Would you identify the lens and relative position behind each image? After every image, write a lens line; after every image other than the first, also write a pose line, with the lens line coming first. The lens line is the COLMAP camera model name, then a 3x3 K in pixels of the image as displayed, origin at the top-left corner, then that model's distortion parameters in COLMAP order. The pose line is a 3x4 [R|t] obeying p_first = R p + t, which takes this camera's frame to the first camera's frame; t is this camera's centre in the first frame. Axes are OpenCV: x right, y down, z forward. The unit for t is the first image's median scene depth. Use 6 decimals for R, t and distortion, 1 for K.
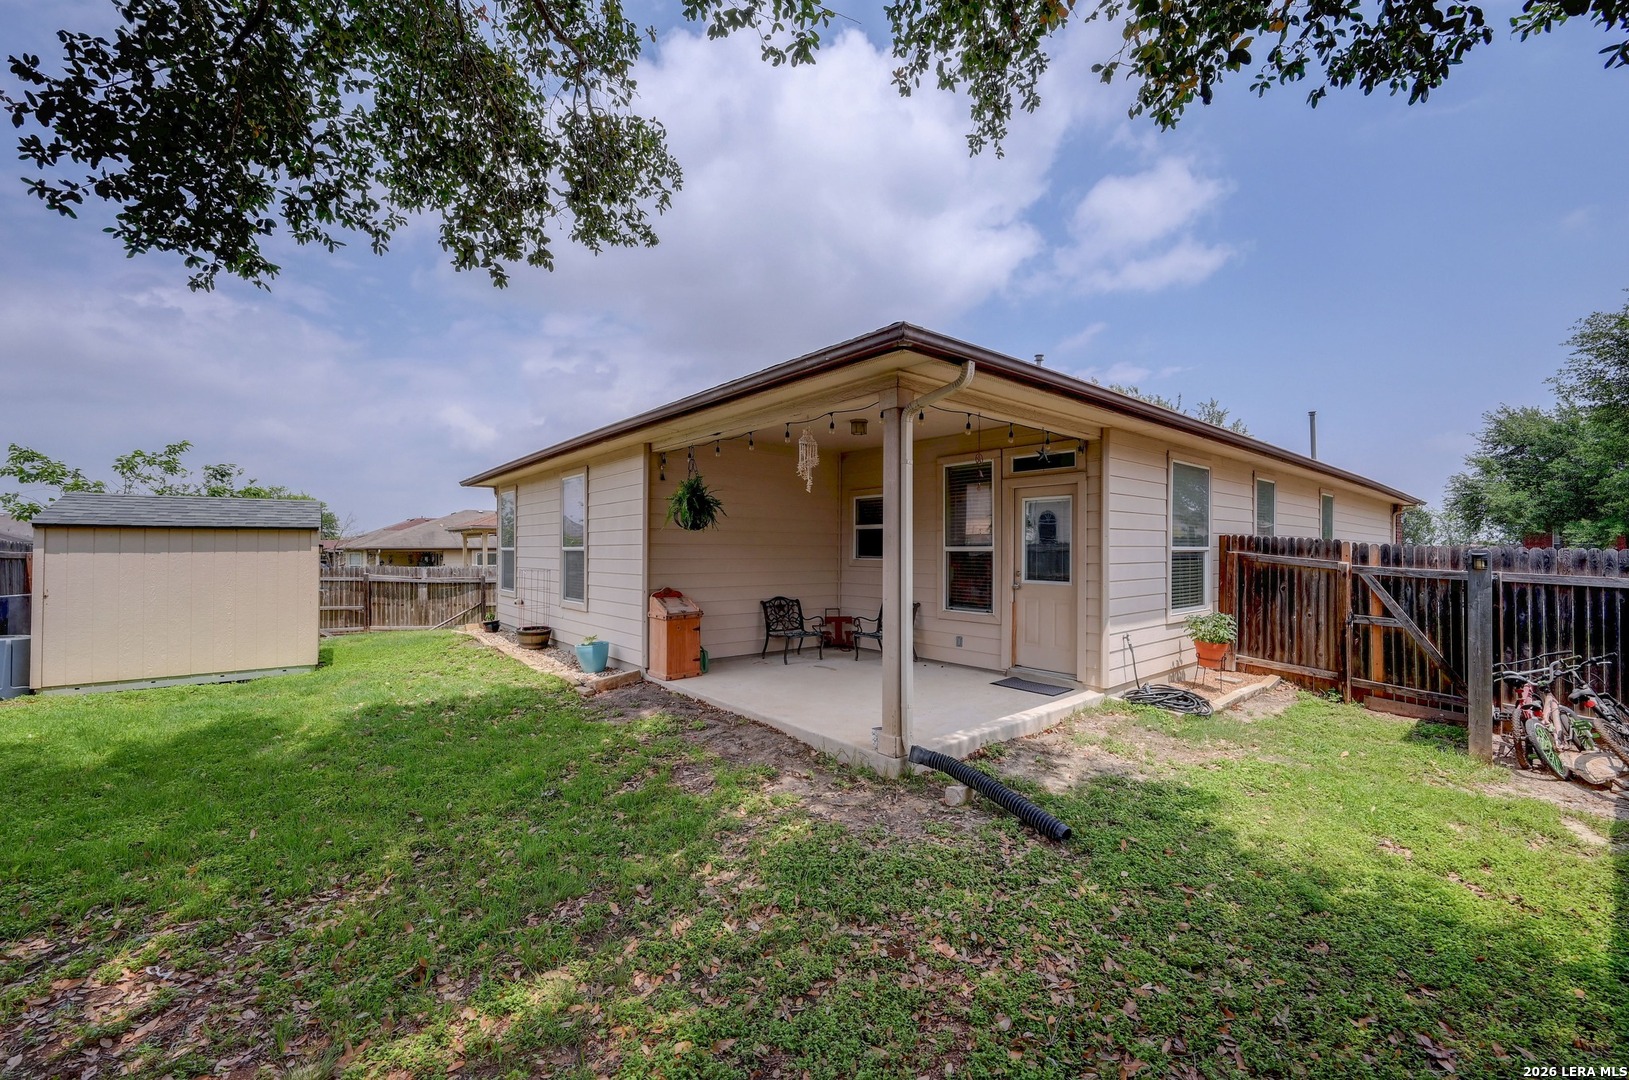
lens RADIAL K [[649.8, 0, 822.1], [0, 649.8, 542.4], [0, 0, 1]] dist [0.002248, 0.000036]
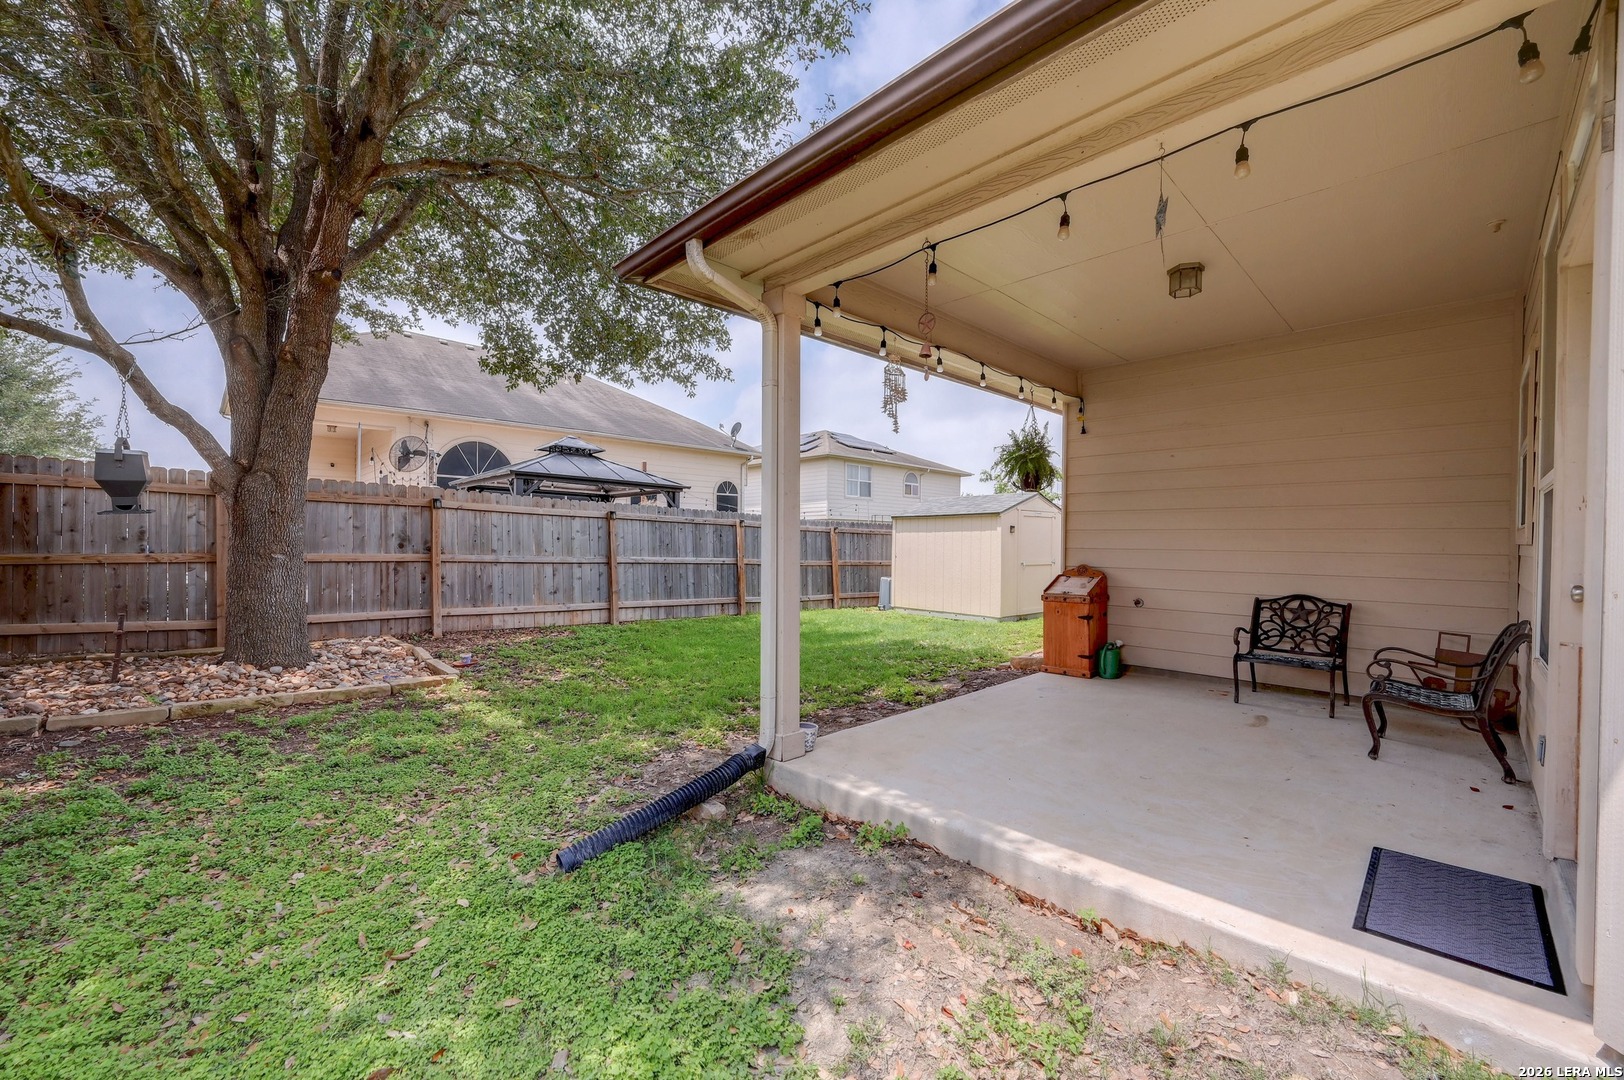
lens RADIAL K [[647.8, 0, 819.9], [0, 647.8, 547.2], [0, 0, 1]] dist [0.002248, 0.000036]
pose [[0.079851, 0.002340, -0.996804, 0.525626], [0.006685, 0.999974, 0.002883, 0.039414], [0.996784, -0.006894, 0.079833, 0.573870]]
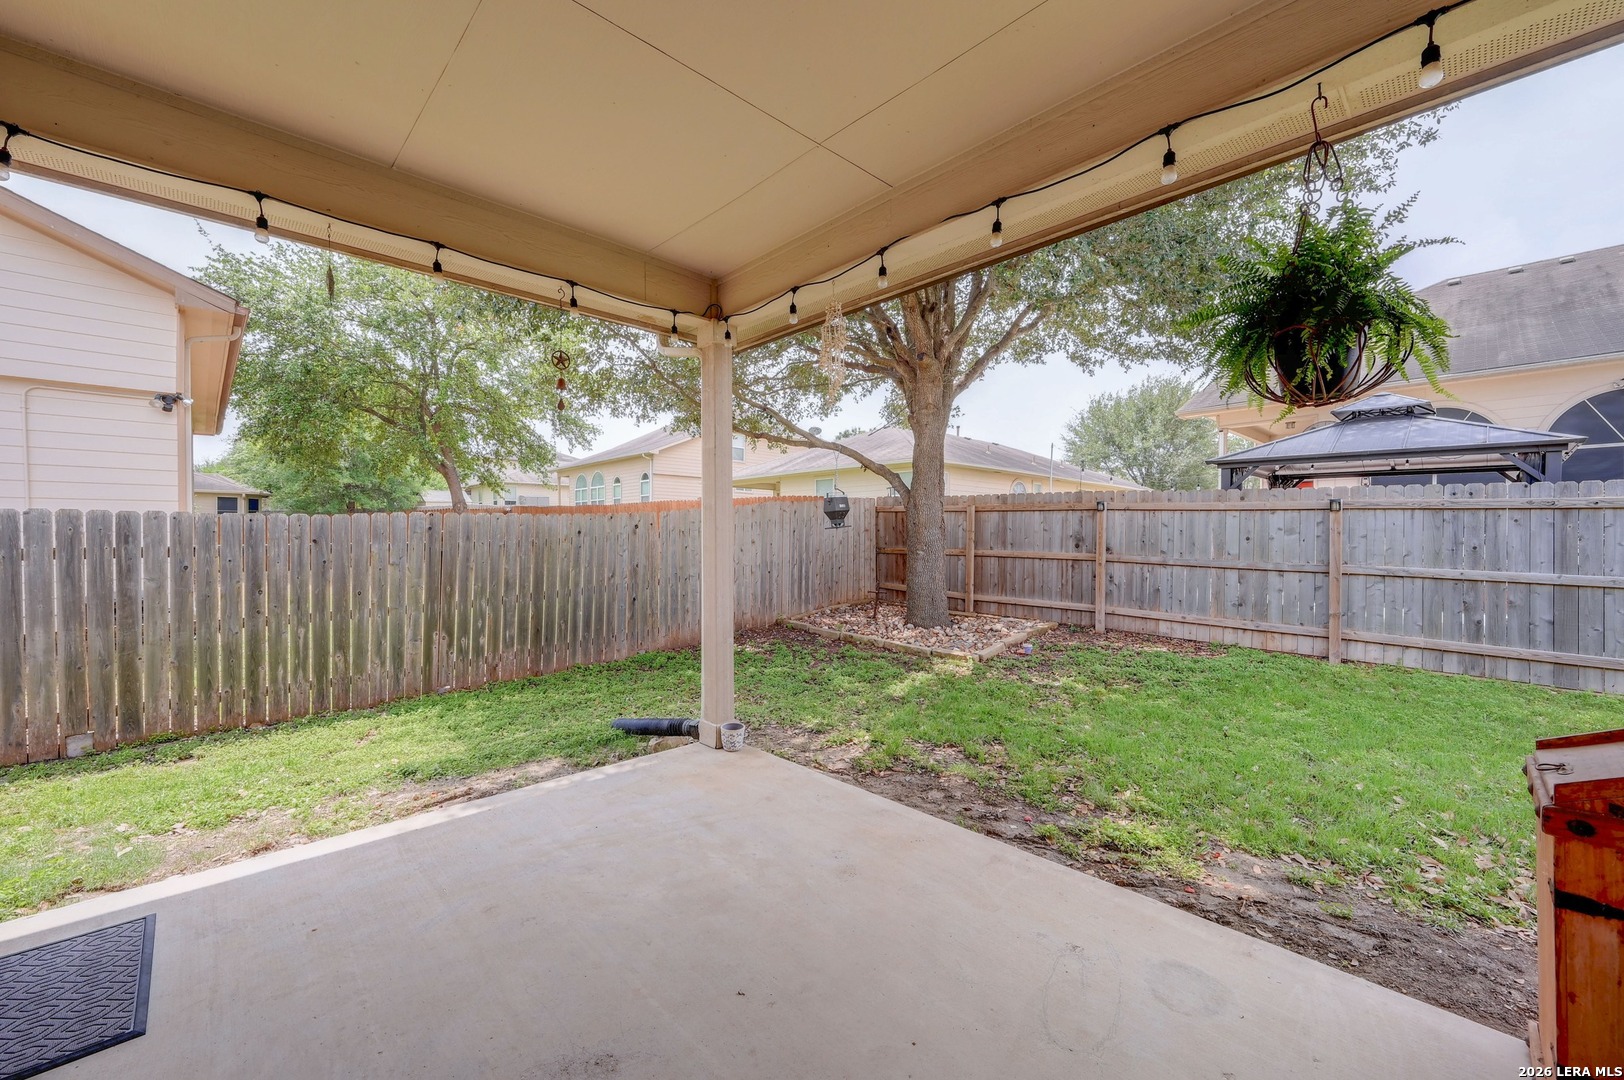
lens RADIAL K [[647.8, 0, 805.6], [0, 647.8, 539.2], [0, 0, 1]] dist [0.002248, 0.000036]
pose [[-0.998103, -0.003680, -0.061457, 0.028394], [-0.003443, 0.999986, -0.003960, 0.030896], [0.061471, -0.003741, -0.998102, 1.091061]]
